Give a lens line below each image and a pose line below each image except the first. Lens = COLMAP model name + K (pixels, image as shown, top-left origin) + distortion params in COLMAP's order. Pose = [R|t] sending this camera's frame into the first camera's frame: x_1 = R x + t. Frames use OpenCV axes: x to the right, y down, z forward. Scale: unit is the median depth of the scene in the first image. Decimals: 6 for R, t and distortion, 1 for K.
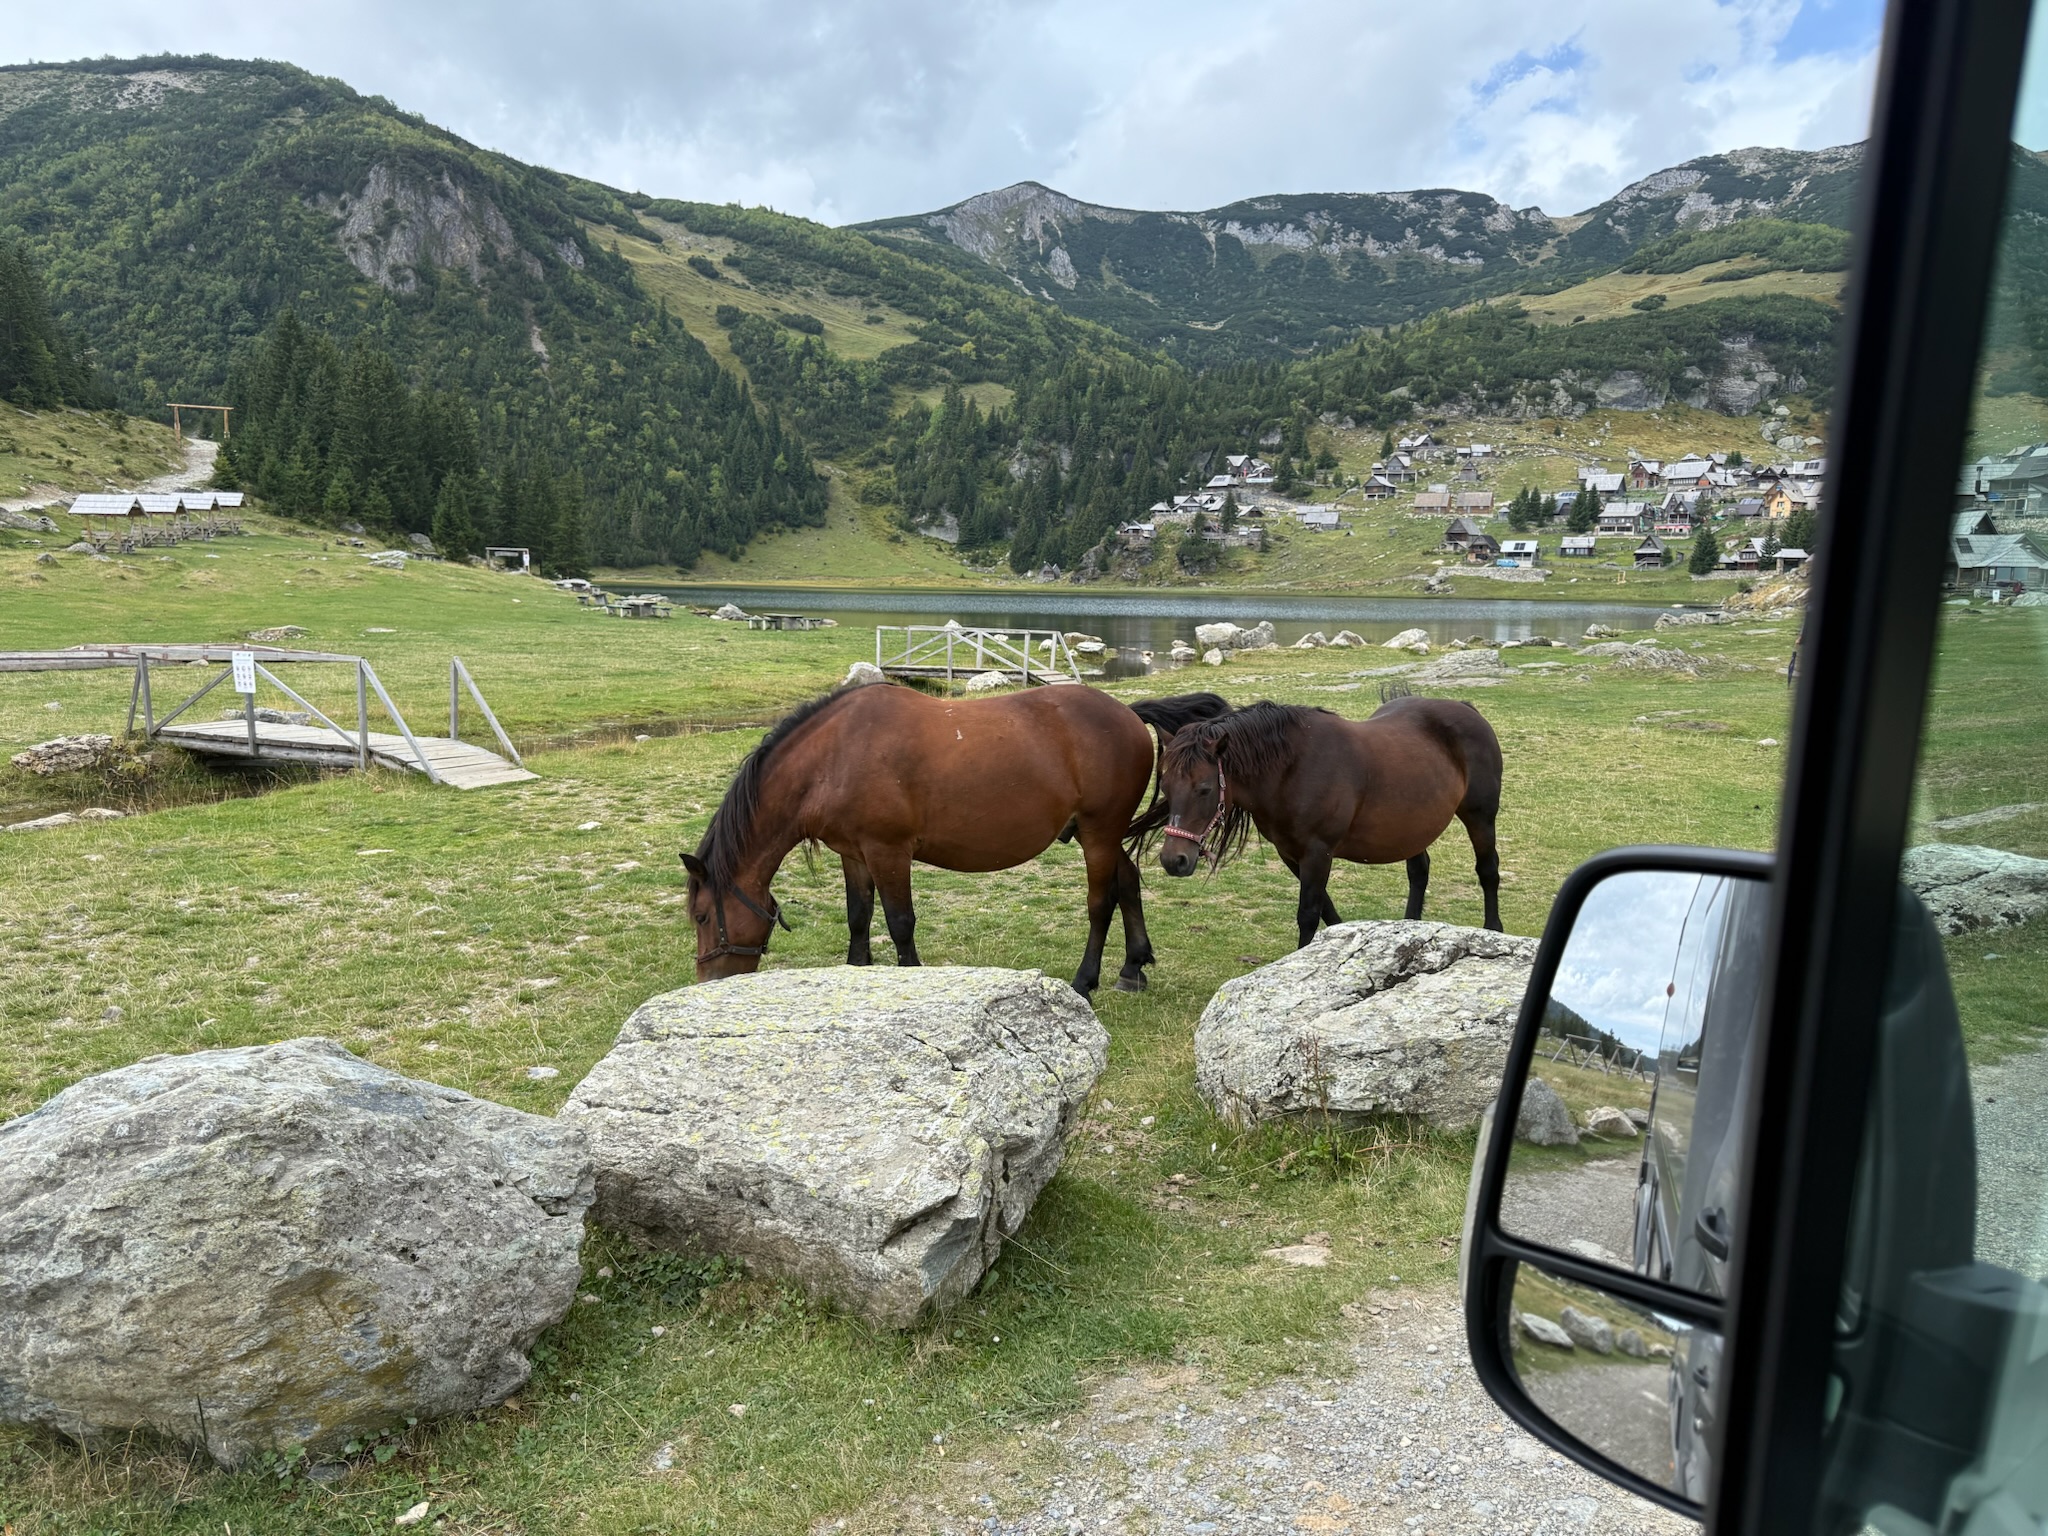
lens RADIAL K [[1448.2, 0, 1006.3], [0, 1448.2, 796.3], [0, 0, 1]] dist [0.022325, -0.024479]
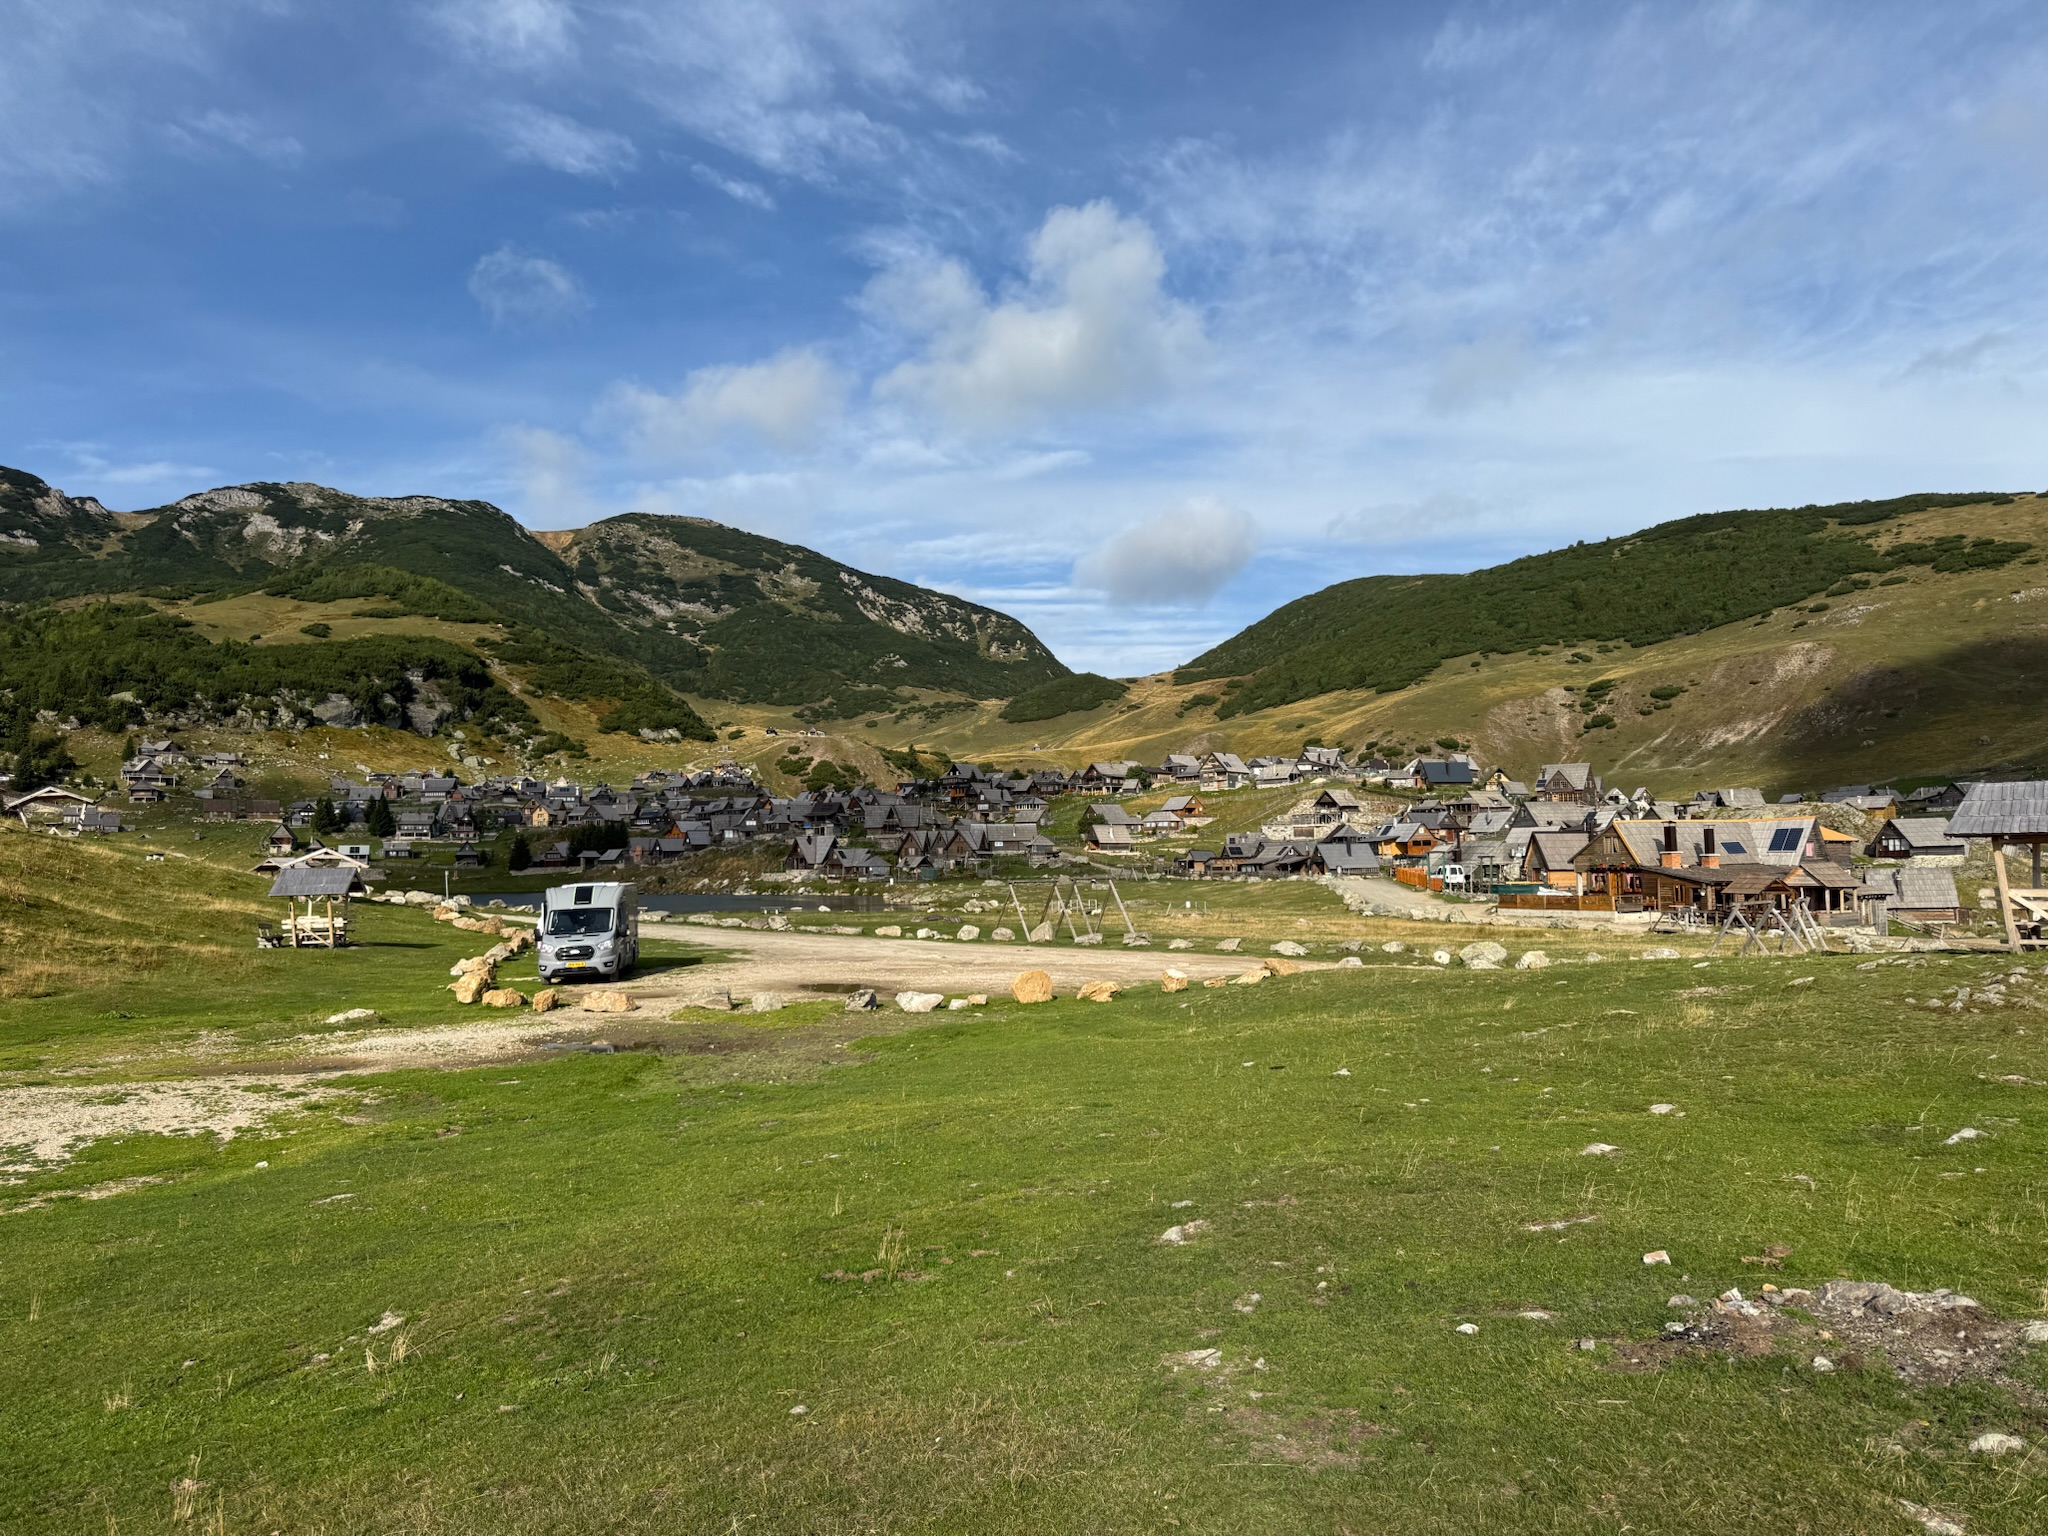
lens RADIAL K [[1438.5, 0, 1027.5], [0, 1438.5, 762.3], [0, 0, 1]] dist [0.109298, -0.145514]
pose [[0.583892, 0.036845, 0.810995, -0.175324], [0.141524, 0.979054, -0.146373, 0.004609], [-0.799401, 0.200241, 0.566447, -0.068083]]
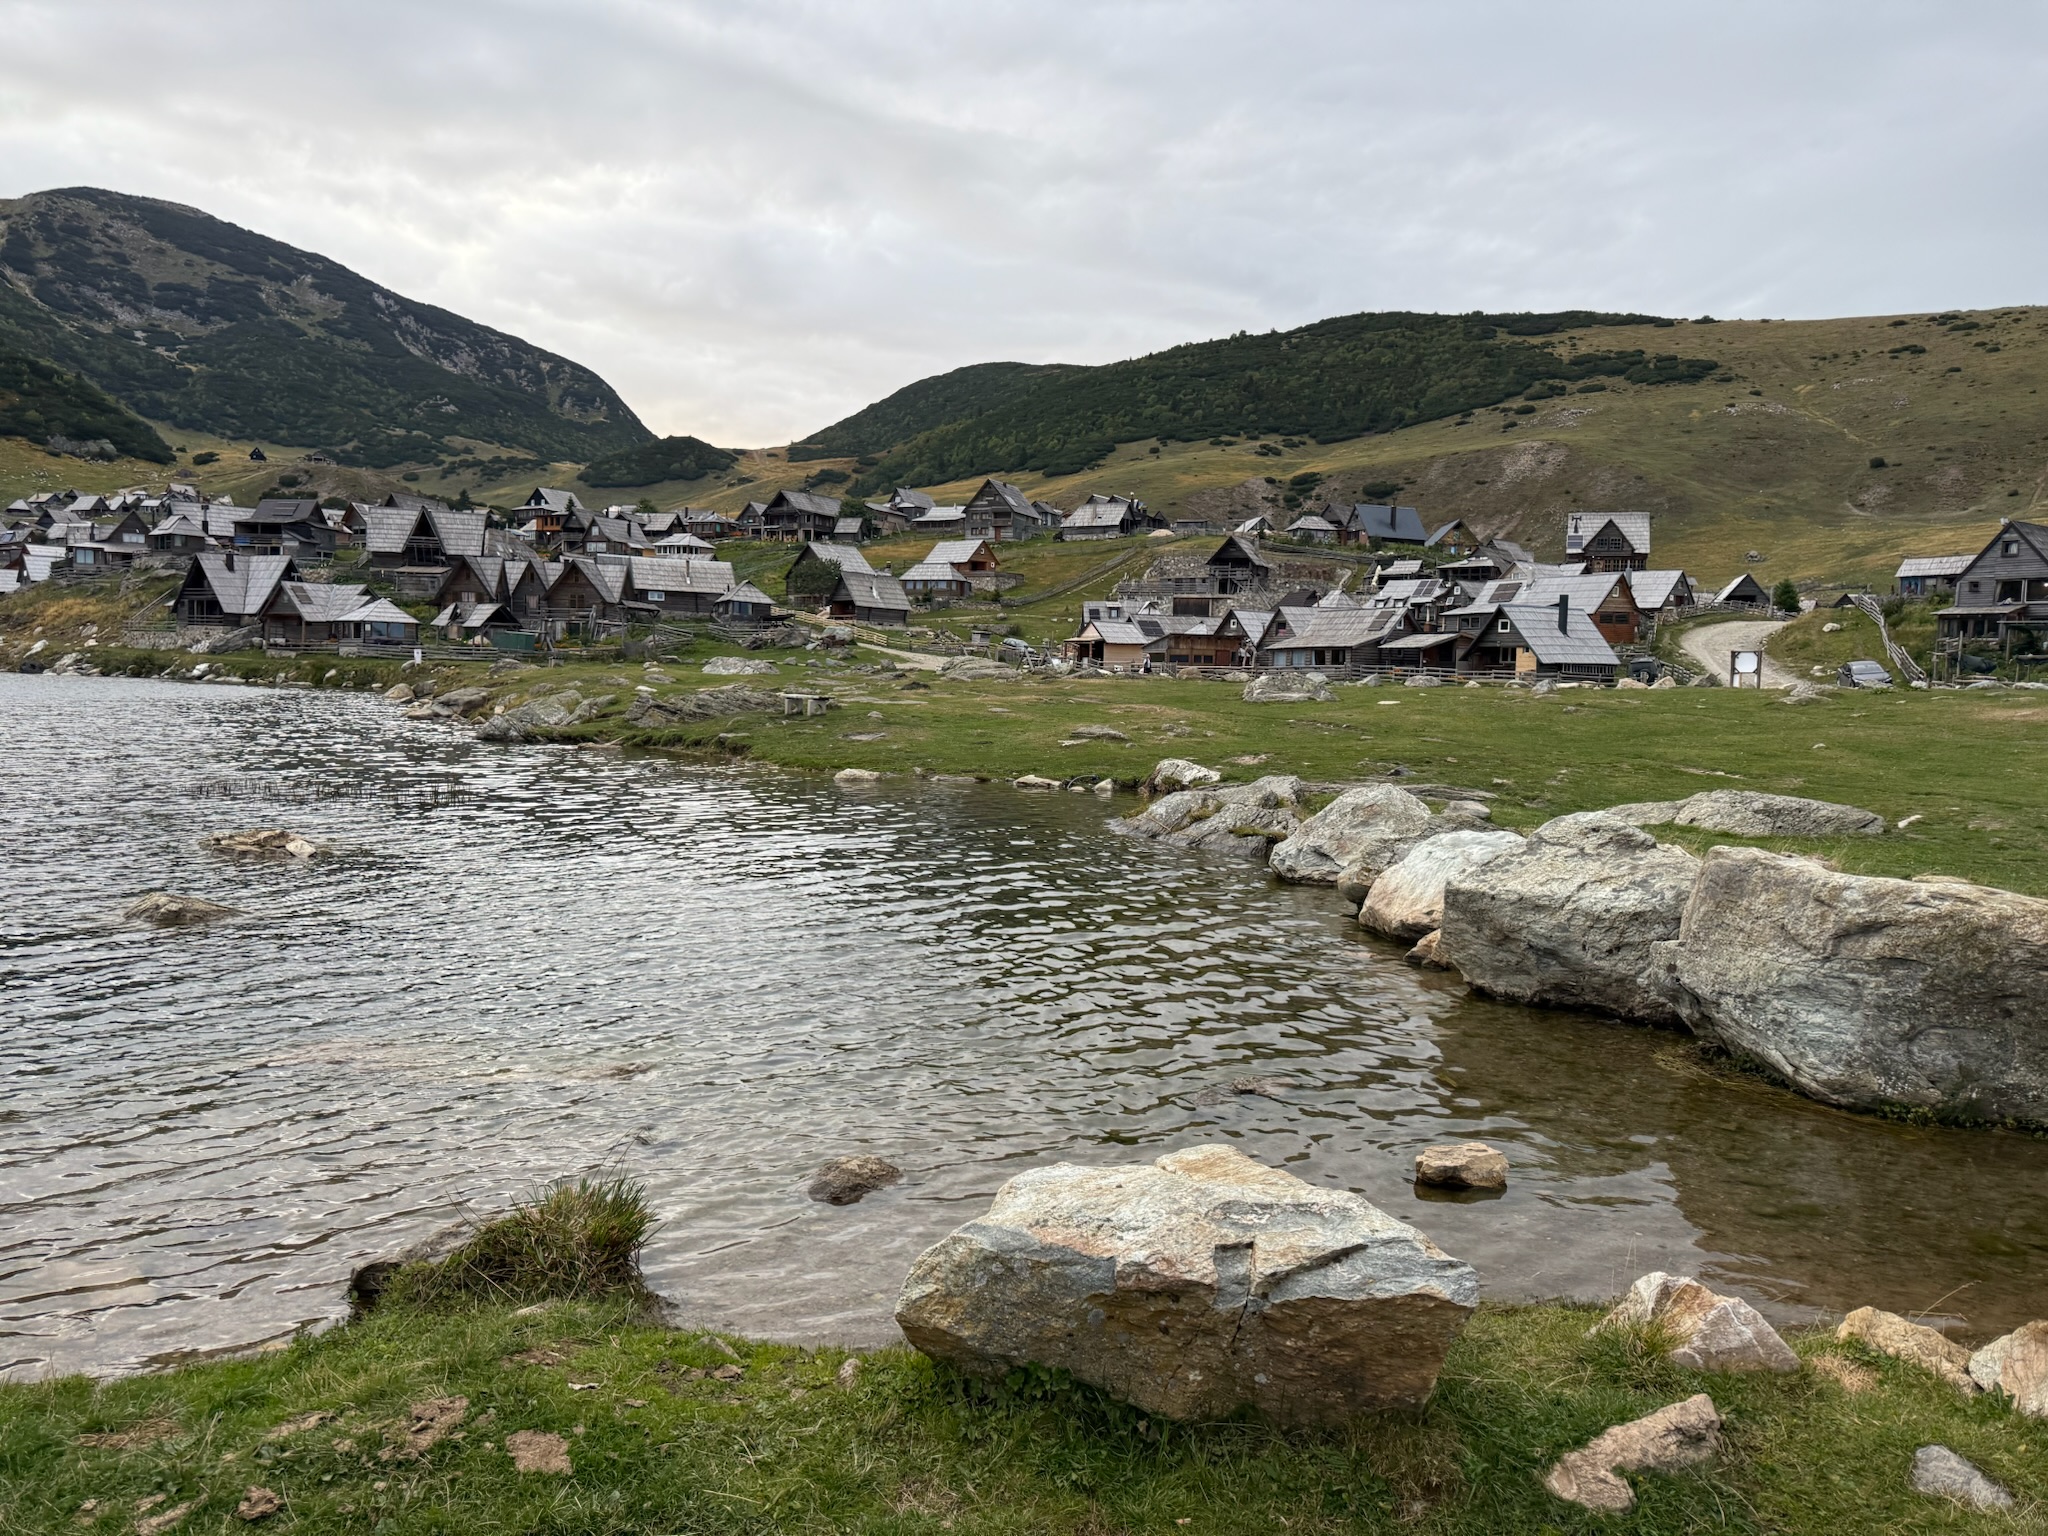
lens RADIAL K [[1449.5, 0, 1024.0], [0, 1449.5, 768.0], [0, 0, 1]] dist [0.106719, -0.145880]
pose [[0.334042, -0.065207, 0.940300, -0.001009], [0.118246, 0.992622, 0.026829, -0.011195], [-0.935112, 0.102225, 0.339288, 0.080416]]
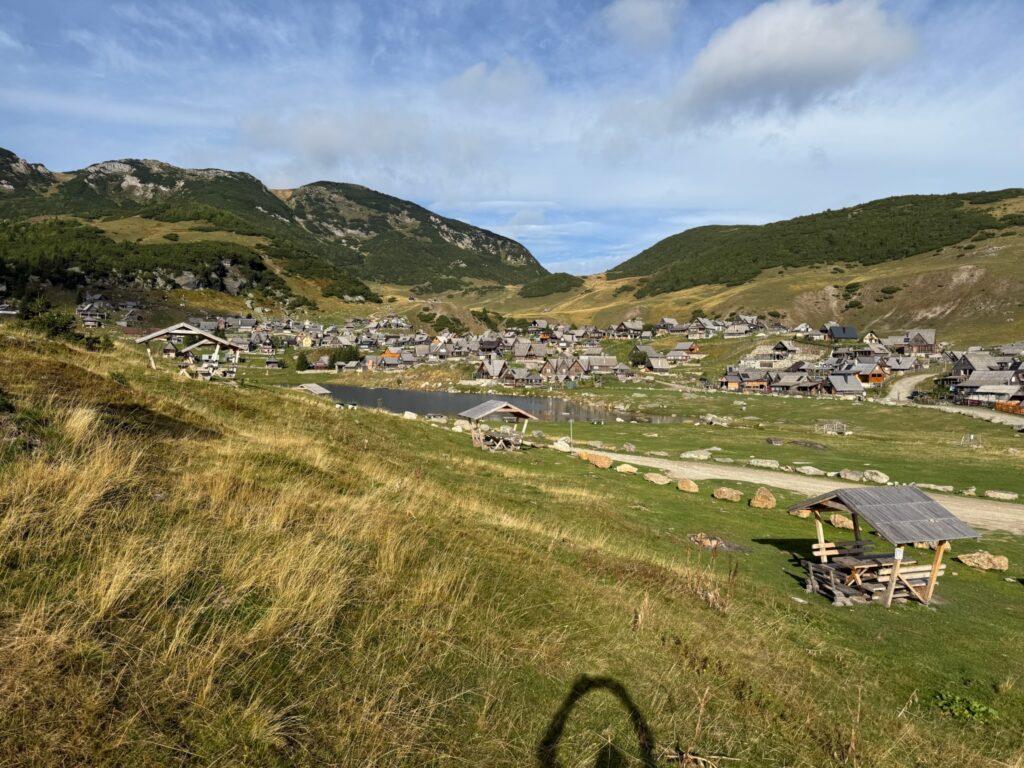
lens RADIAL K [[721.4, 0, 519.8], [0, 721.4, 382.7], [0, 0, 1]] dist [0.086239, -0.100321]
pose [[0.575075, -0.021176, 0.817827, -0.163440], [0.116637, 0.991575, -0.056341, -0.012872], [-0.809744, 0.127789, 0.572700, 0.012219]]
